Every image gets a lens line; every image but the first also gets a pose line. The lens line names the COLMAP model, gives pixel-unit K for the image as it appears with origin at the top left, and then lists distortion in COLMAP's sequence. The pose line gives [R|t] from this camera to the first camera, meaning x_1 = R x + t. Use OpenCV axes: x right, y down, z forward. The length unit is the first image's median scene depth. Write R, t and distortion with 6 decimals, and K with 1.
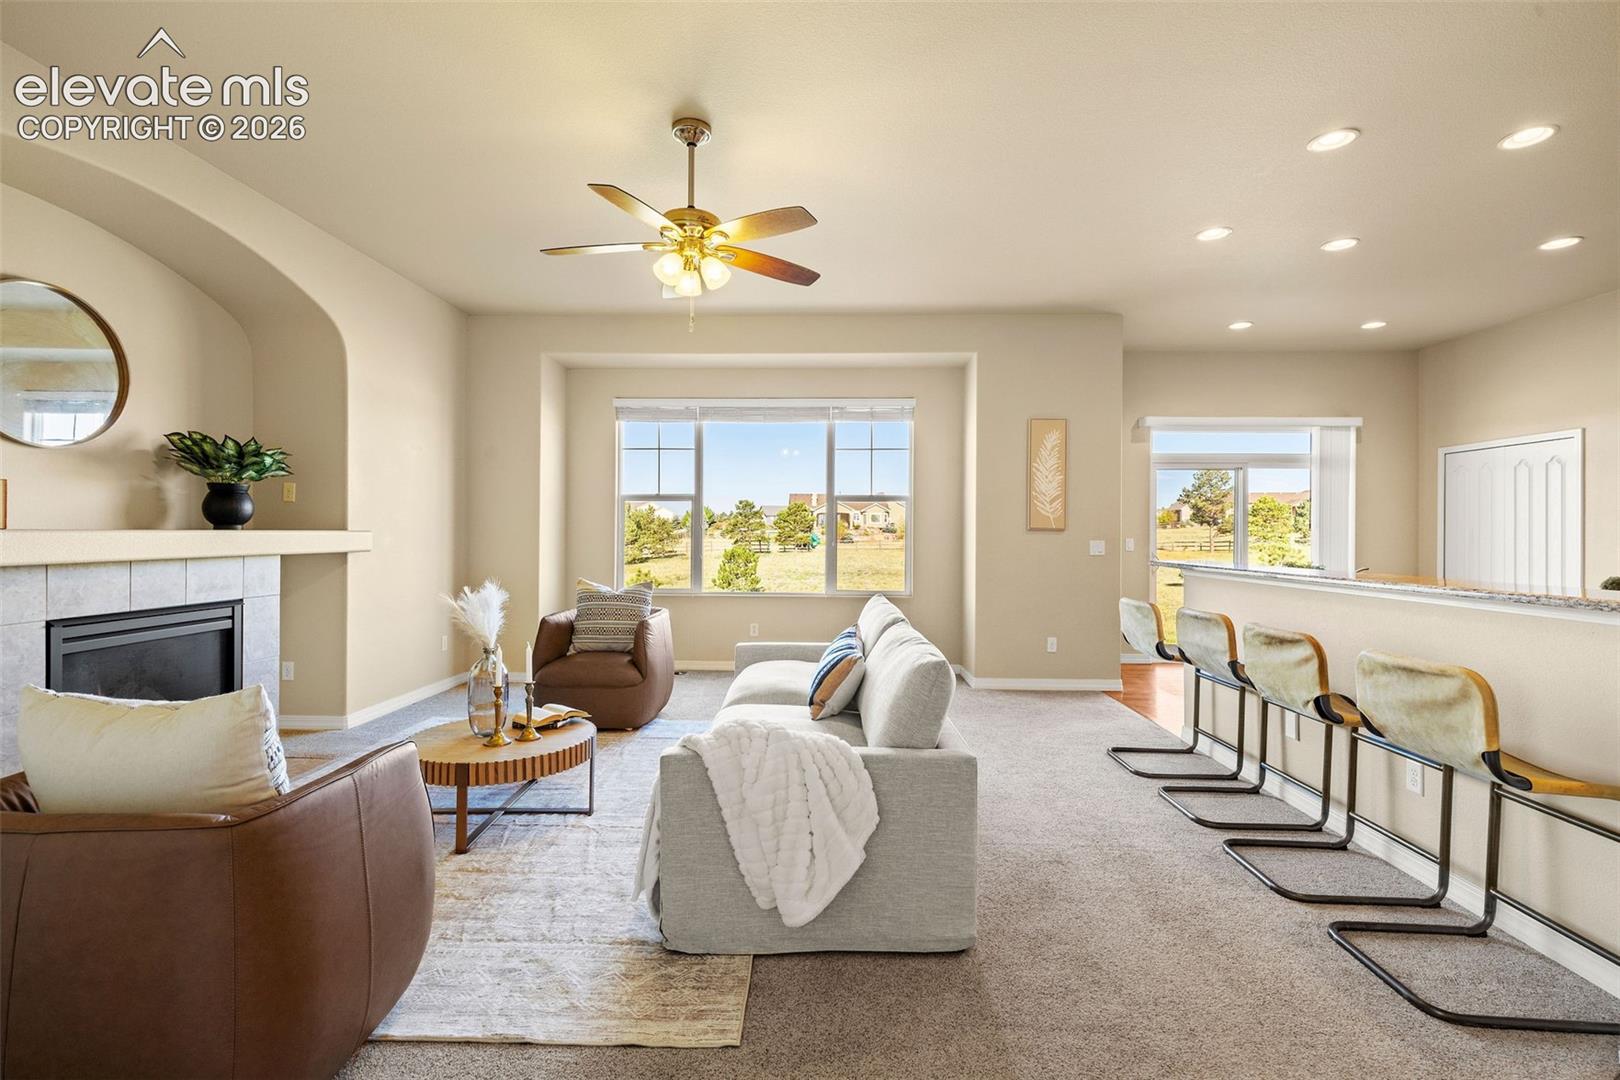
lens RADIAL K [[720.5, 0, 811.6], [0, 720.5, 533.1], [0, 0, 1]] dist [-0.000216, -0.000586]
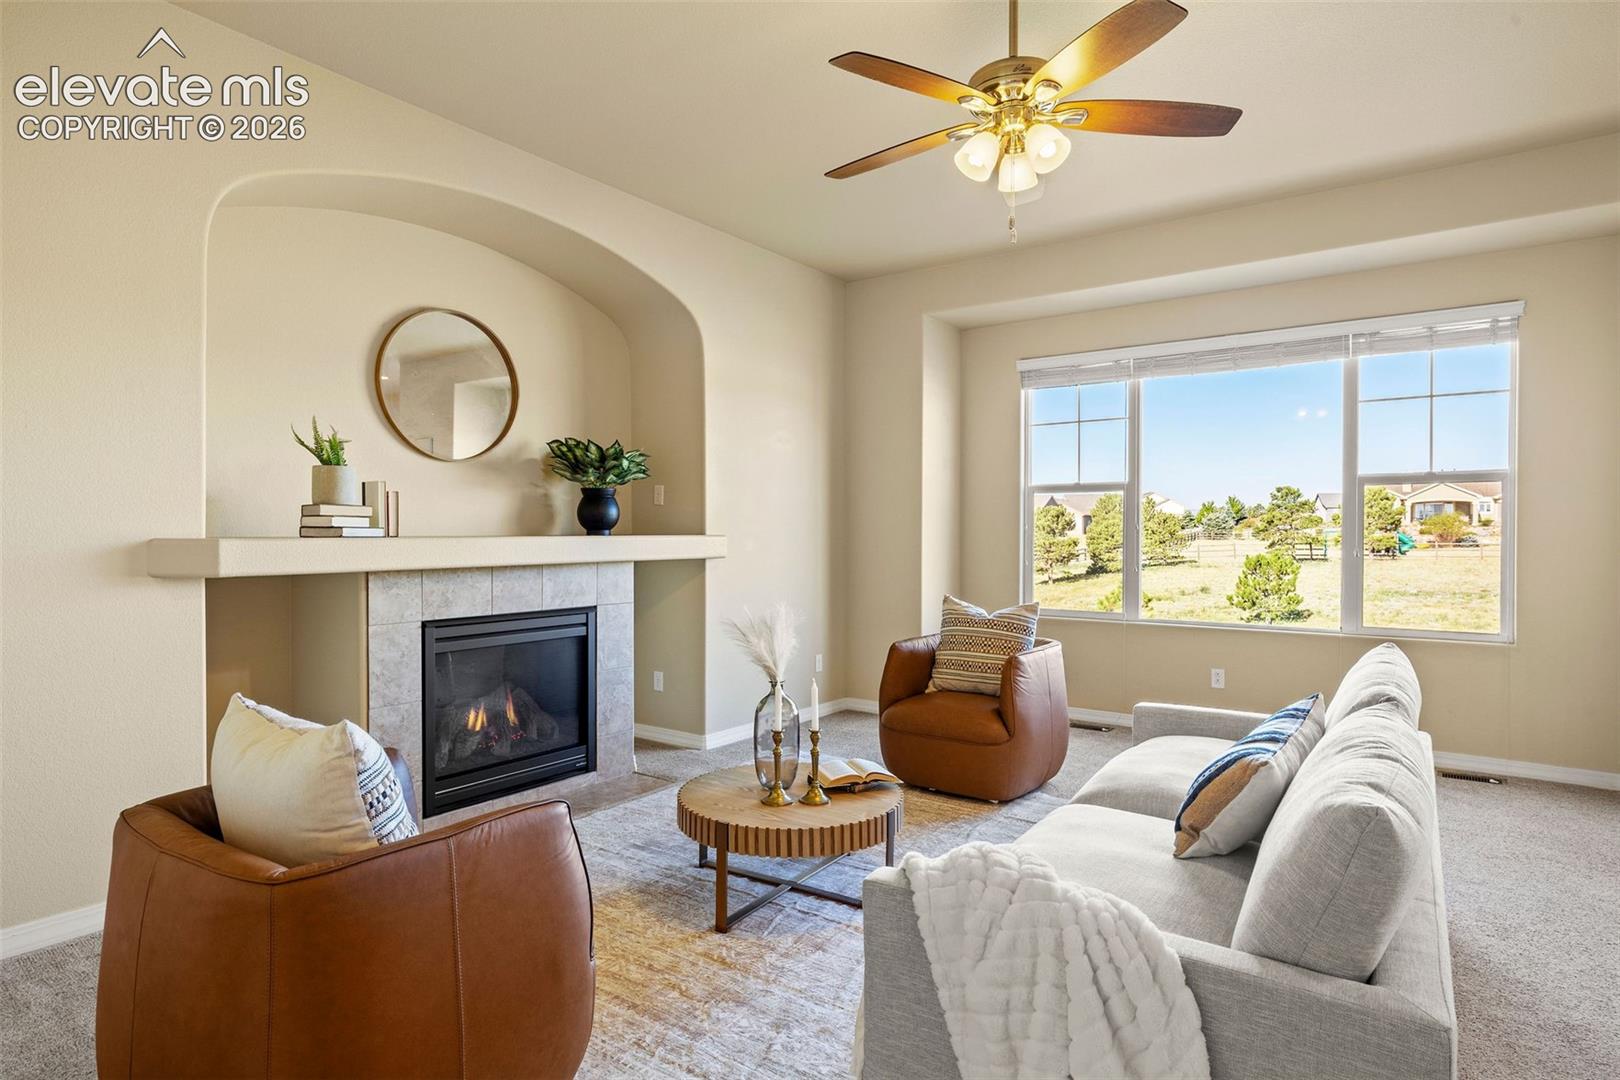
lens RADIAL K [[878.2, 0, 810.0], [0, 878.2, 540.0], [0, 0, 1]] dist [0.001291, -0.000404]
pose [[0.827756, 0.000788, -0.561088, 0.097581], [0.003603, 0.999971, 0.006720, -0.004302], [0.561077, -0.007585, 0.827729, 0.145234]]
